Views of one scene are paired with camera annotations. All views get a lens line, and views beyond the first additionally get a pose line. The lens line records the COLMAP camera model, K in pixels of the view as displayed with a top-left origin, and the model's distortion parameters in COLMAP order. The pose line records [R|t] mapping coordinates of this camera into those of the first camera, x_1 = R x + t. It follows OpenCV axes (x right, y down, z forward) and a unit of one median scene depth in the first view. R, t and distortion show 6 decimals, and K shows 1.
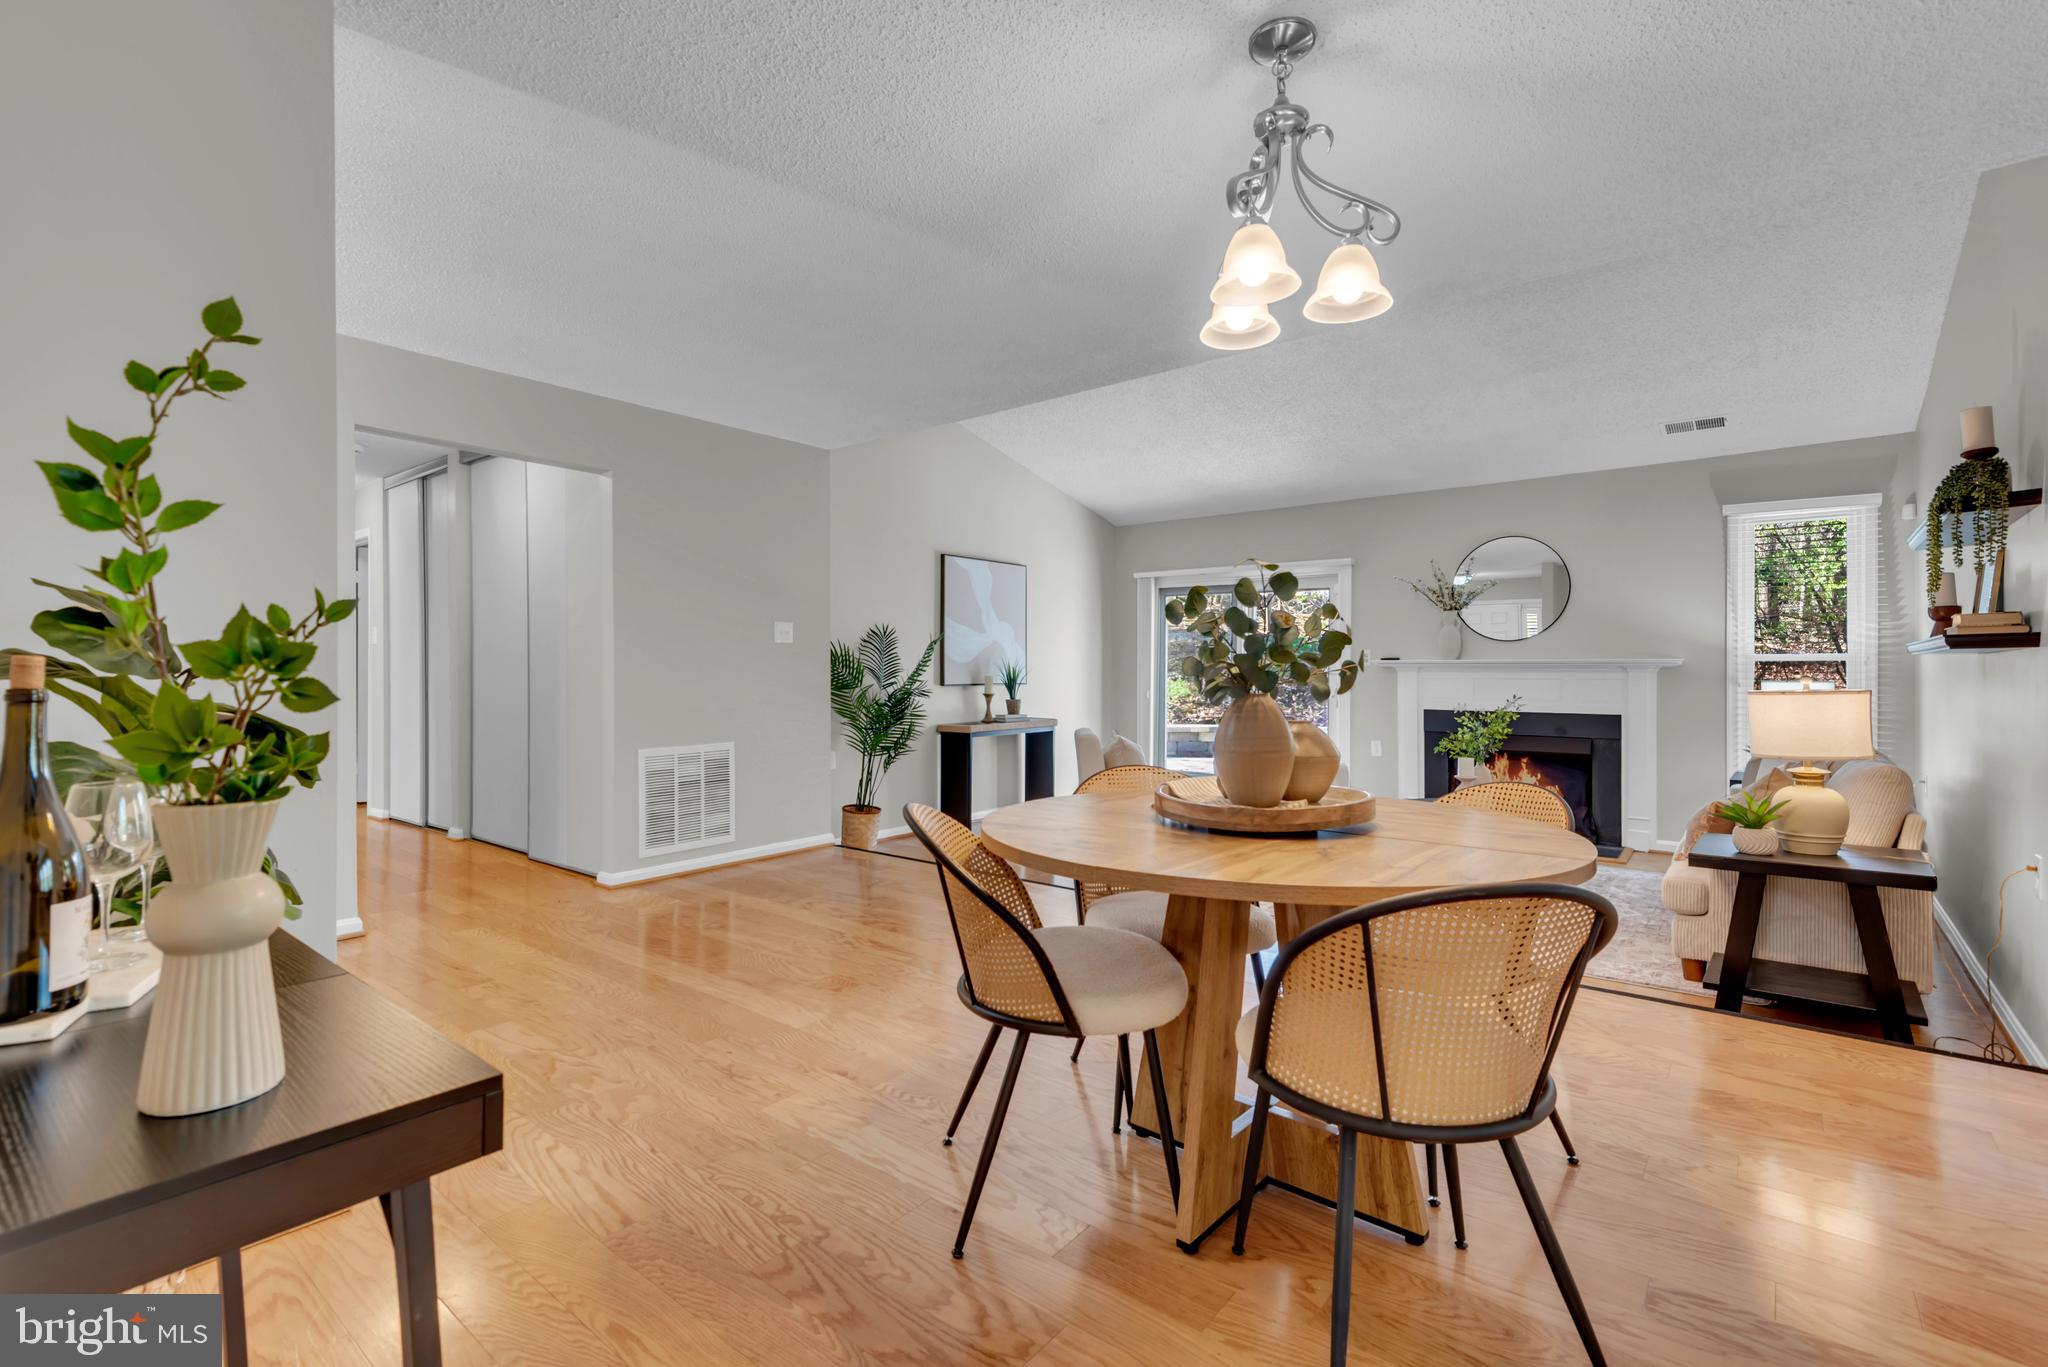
lens RADIAL K [[921.2, 0, 1023.3], [0, 921.2, 667.7], [0, 0, 1]] dist [0.028750, -0.012739]
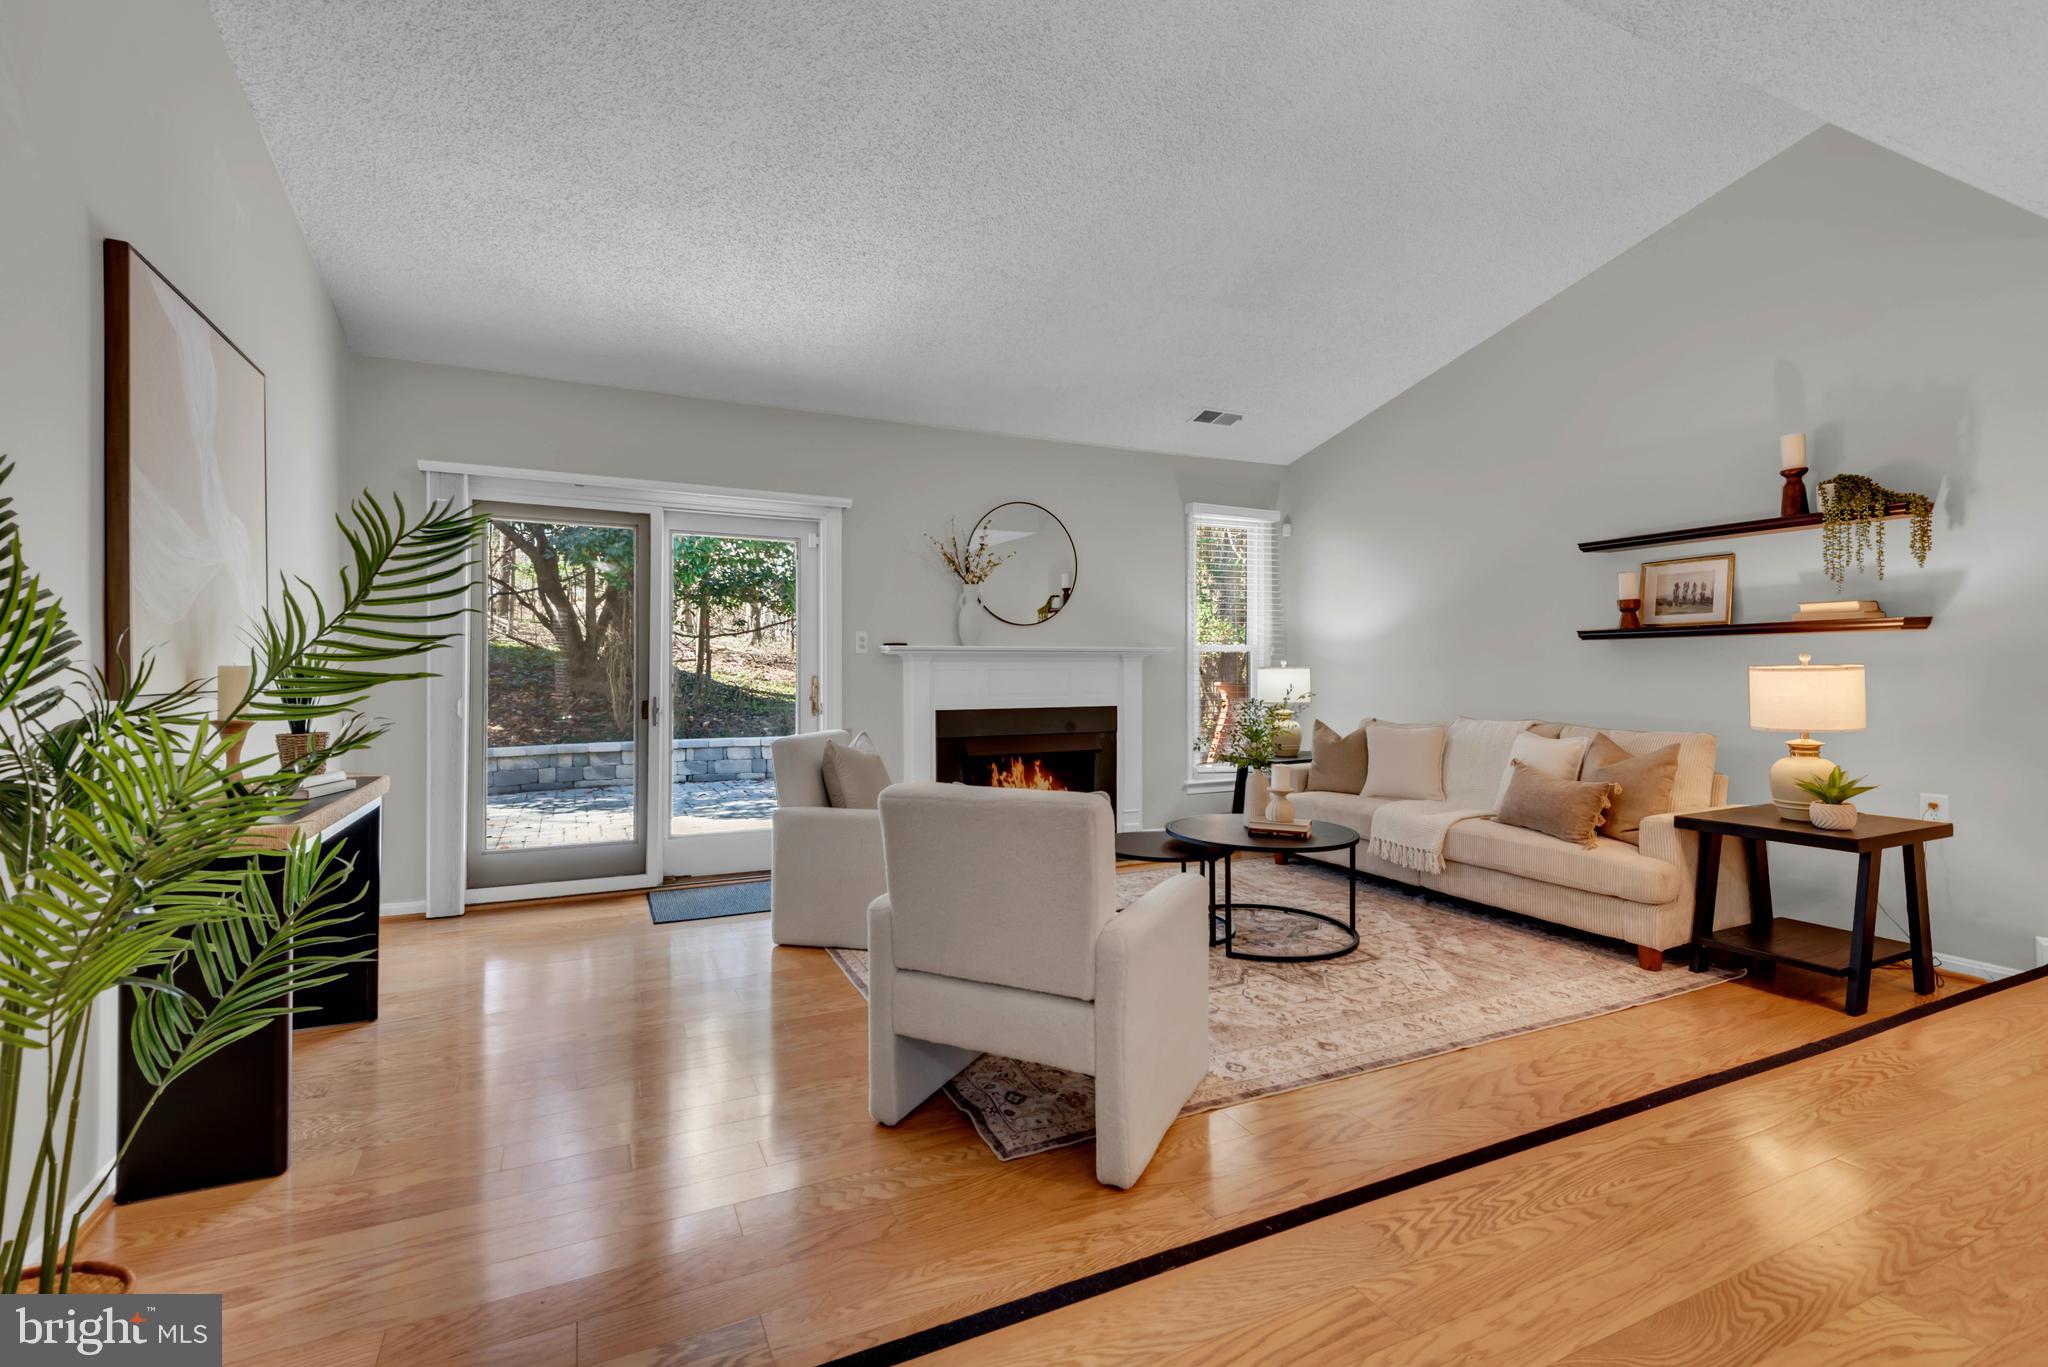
lens RADIAL K [[913.0, 0, 1018.1], [0, 913.0, 675.5], [0, 0, 1]] dist [0.037396, -0.019035]
pose [[0.434568, -0.007885, 0.900604, -0.279598], [0.002501, 0.999968, 0.007548, 0.013424], [-0.900636, -0.001028, 0.434574, 0.764863]]
